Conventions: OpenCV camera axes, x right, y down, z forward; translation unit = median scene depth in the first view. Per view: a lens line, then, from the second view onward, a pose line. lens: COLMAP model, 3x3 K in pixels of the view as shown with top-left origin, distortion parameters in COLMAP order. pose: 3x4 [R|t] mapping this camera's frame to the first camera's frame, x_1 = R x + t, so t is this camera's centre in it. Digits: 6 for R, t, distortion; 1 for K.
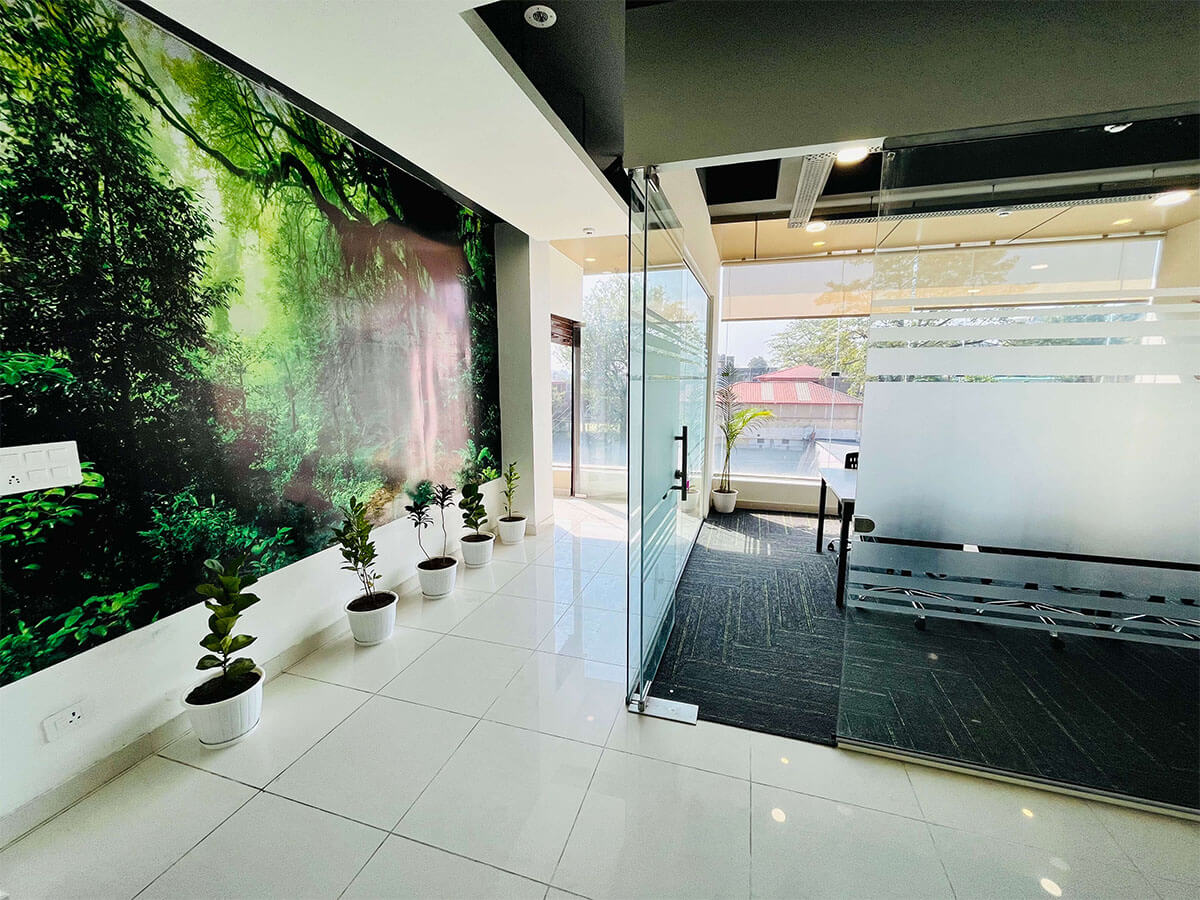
lens RADIAL K [[483.1, 0, 598.2], [0, 483.1, 452.2], [0, 0, 1]] dist [-0.001899, -0.000230]
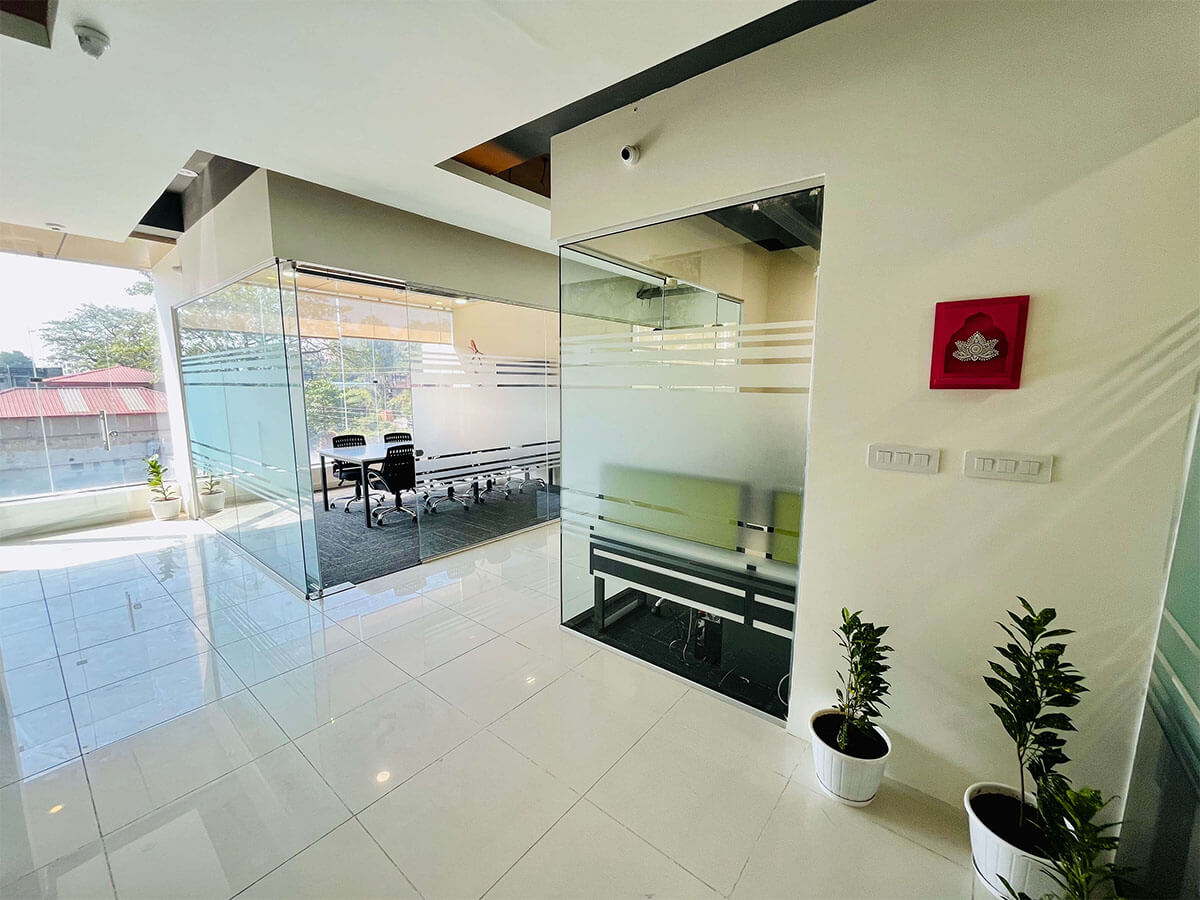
lens RADIAL K [[483.1, 0, 597.8], [0, 483.1, 452.0], [0, 0, 1]] dist [-0.001899, -0.000230]
pose [[0.361006, -0.127849, 0.923758, -1.031762], [0.137438, 0.987036, 0.082895, 0.072054], [-0.922380, 0.097034, 0.373897, -0.479634]]
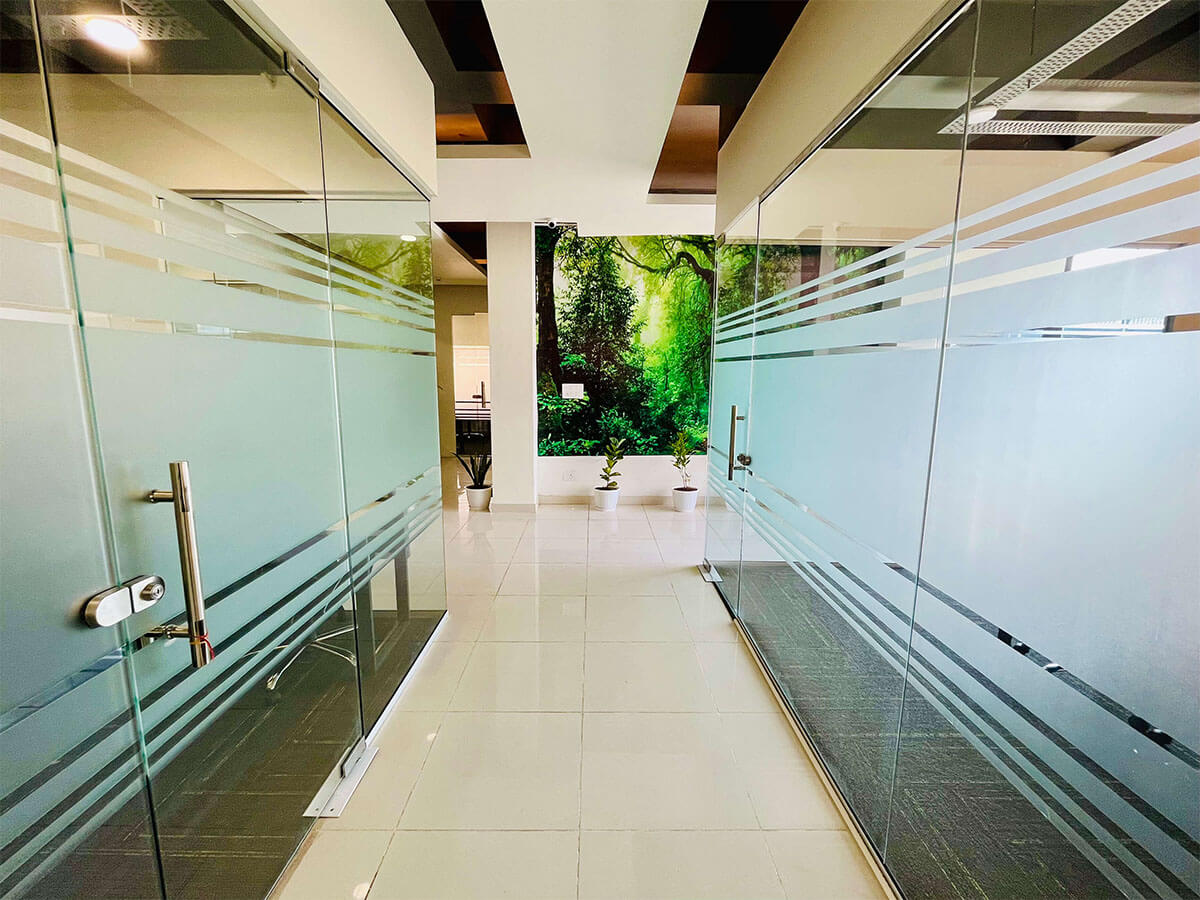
lens RADIAL K [[483.1, 0, 597.2], [0, 483.1, 445.6], [0, 0, 1]] dist [-0.001899, -0.000230]
pose [[0.315677, 0.142115, -0.938164, 1.468285], [-0.154036, 0.983281, 0.097119, 0.038592], [0.936280, 0.113853, 0.332290, 0.112996]]
